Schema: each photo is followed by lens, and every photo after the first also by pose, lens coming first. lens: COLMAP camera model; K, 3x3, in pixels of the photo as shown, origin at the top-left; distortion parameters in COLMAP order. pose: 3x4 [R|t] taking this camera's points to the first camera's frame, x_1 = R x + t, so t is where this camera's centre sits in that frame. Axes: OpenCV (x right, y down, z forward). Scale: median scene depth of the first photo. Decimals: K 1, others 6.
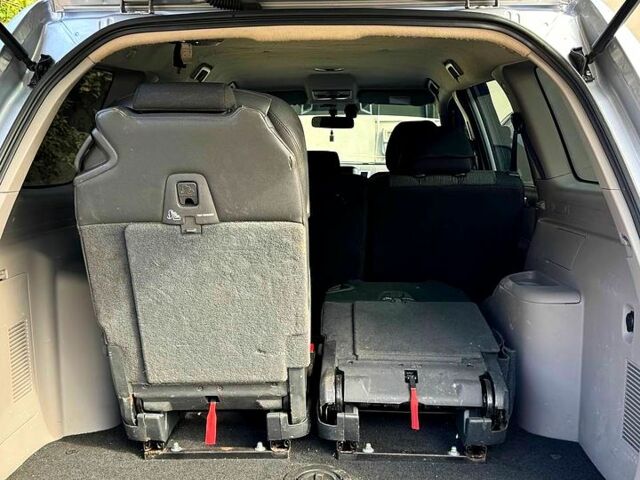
lens RADIAL K [[695.5, 0, 320.0], [0, 695.5, 240.0], [0, 0, 1]] dist [0.270148, -0.615677]
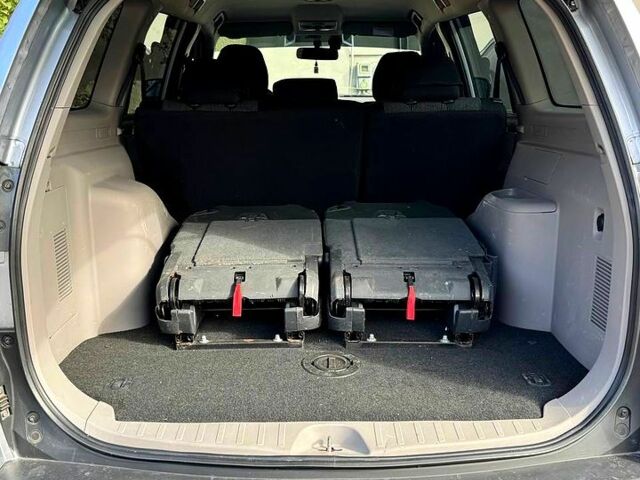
lens RADIAL K [[695.5, 0, 320.0], [0, 695.5, 240.0], [0, 0, 1]] dist [0.270148, -0.615677]
pose [[0.998931, -0.007700, 0.045574, -0.065381], [0.003758, 0.996291, 0.085963, 0.034338], [-0.046067, -0.085700, 0.995255, -0.119579]]
